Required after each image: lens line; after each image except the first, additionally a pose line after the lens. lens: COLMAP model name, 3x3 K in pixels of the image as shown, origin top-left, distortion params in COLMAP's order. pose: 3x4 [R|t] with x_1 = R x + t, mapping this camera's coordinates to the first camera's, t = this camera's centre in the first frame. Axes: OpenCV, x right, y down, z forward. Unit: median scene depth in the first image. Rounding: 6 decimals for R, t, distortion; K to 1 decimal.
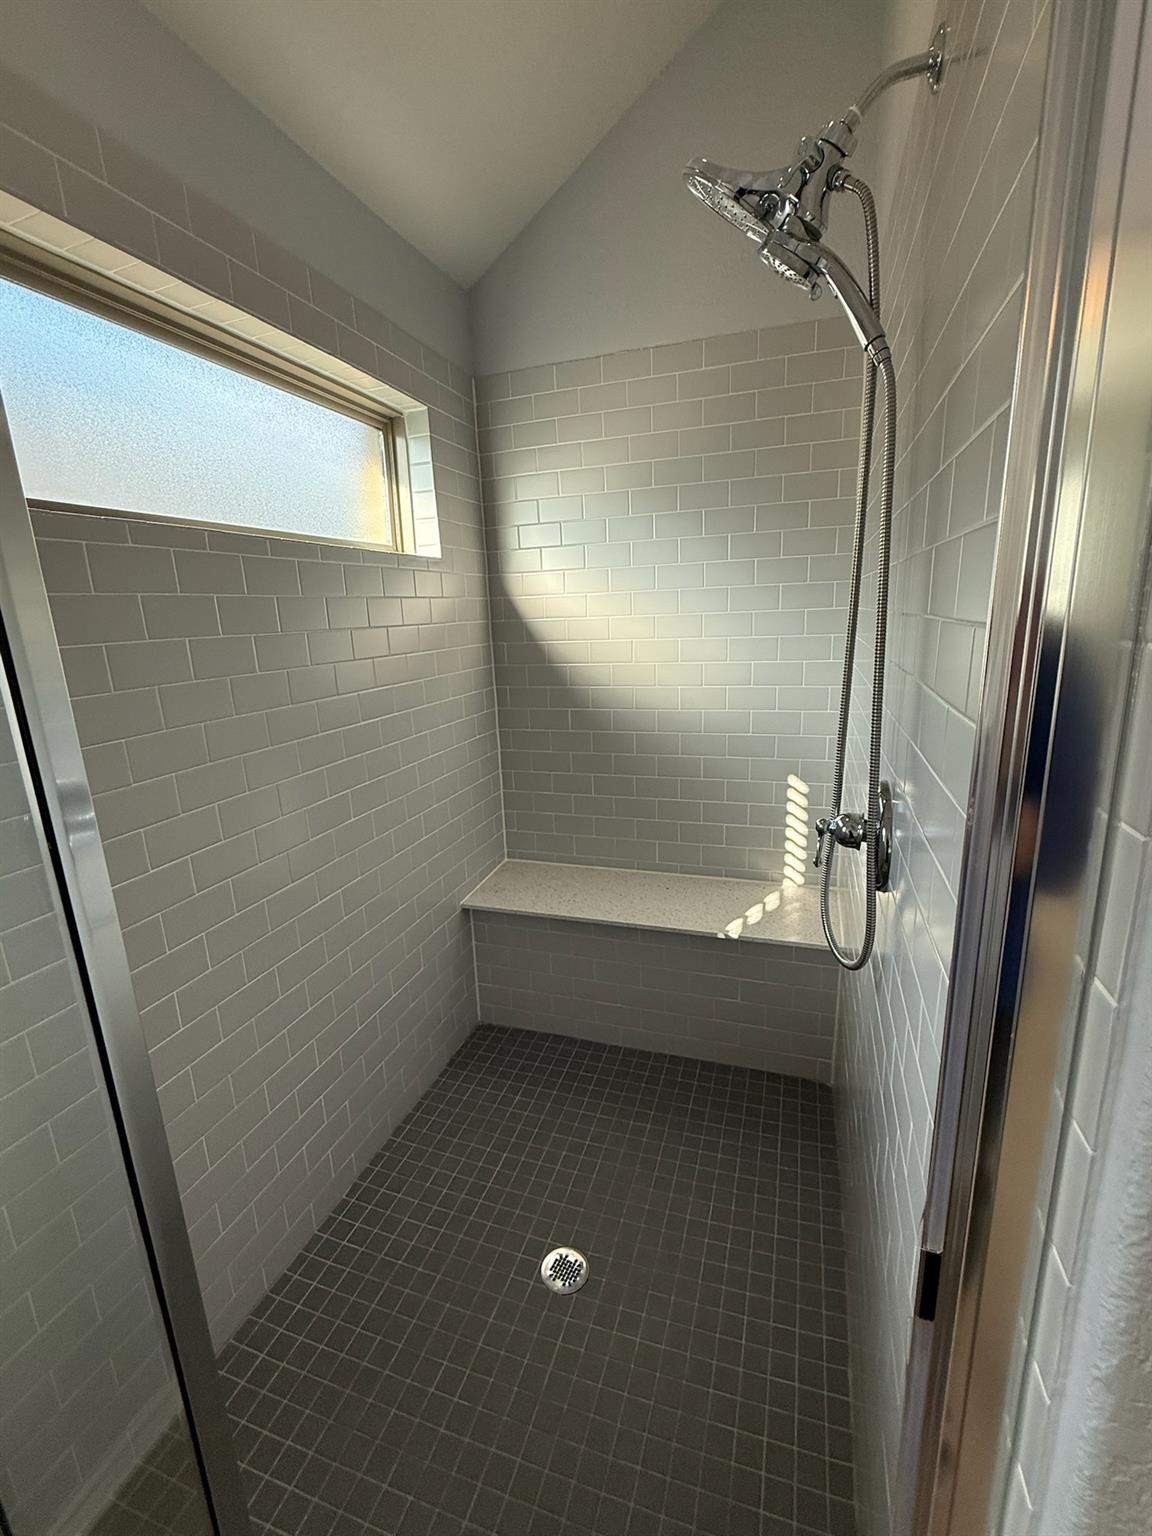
lens RADIAL K [[665.2, 0, 576.0], [0, 665.2, 768.0], [0, 0, 1]] dist [0.001620, 0.000157]
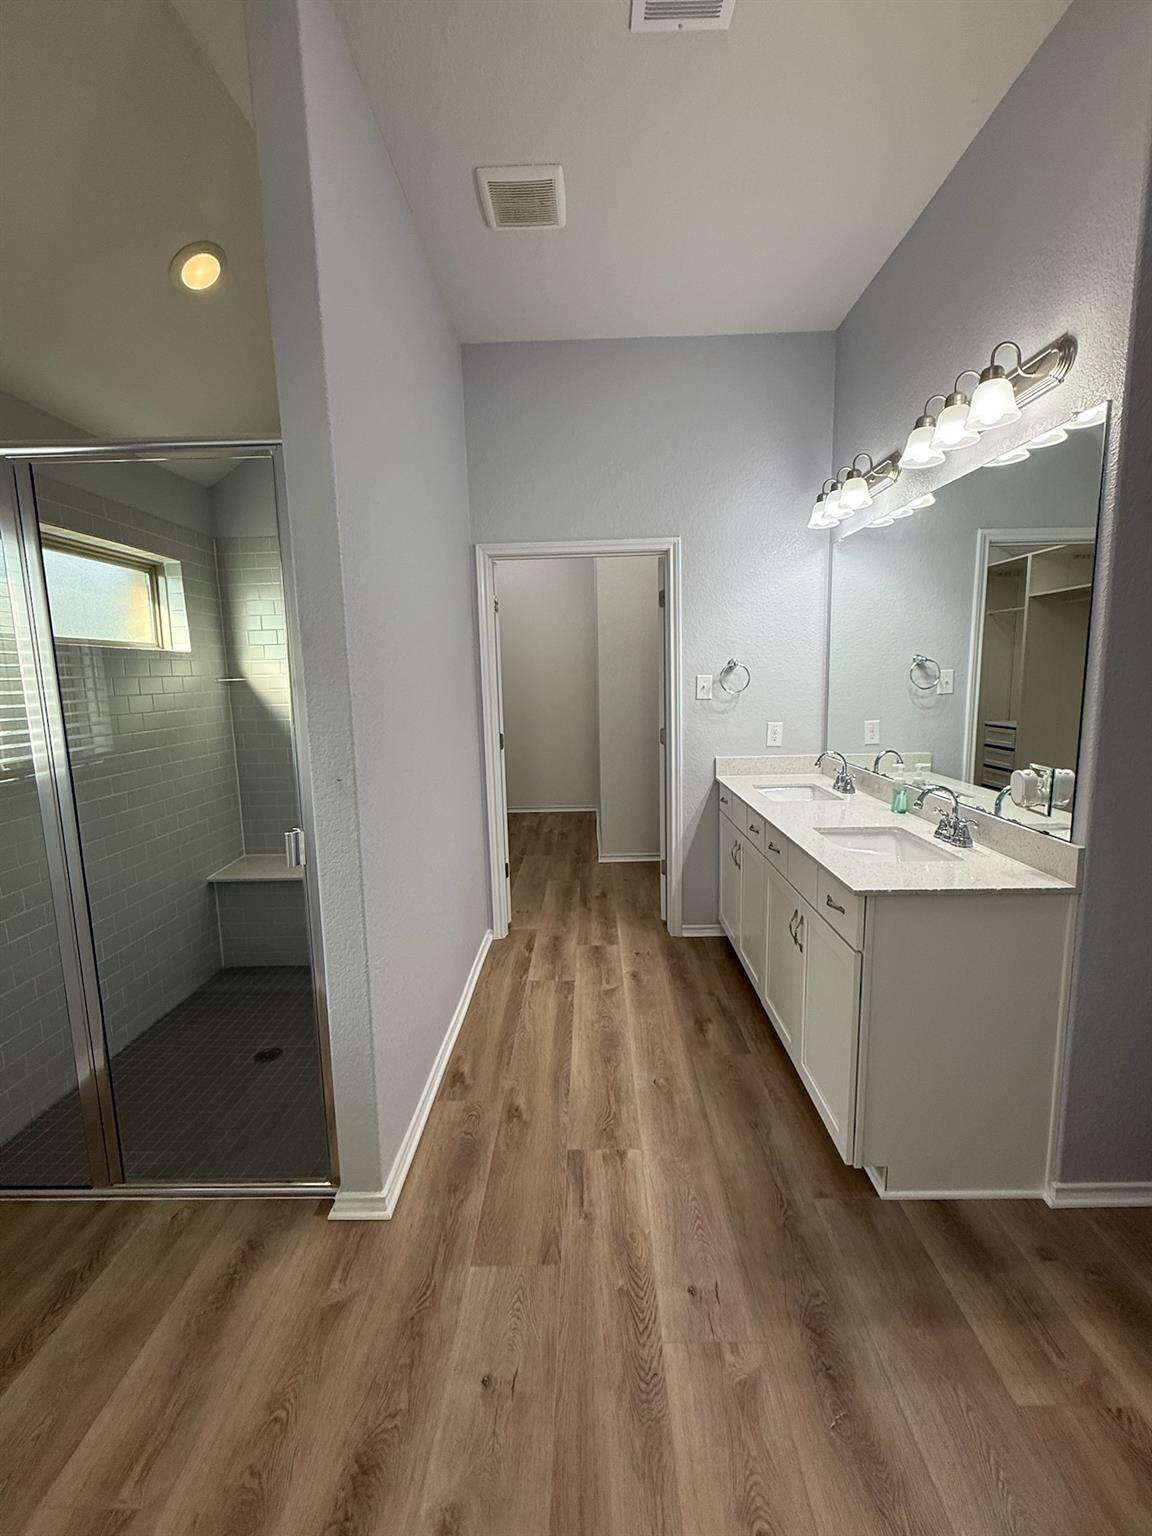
lens RADIAL K [[665.2, 0, 576.0], [0, 665.2, 768.0], [0, 0, 1]] dist [0.001620, 0.000157]
pose [[0.952076, -0.026770, 0.304687, 0.181722], [0.058256, 0.993798, -0.094720, 0.163812], [-0.300261, 0.107930, 0.947731, -0.751924]]
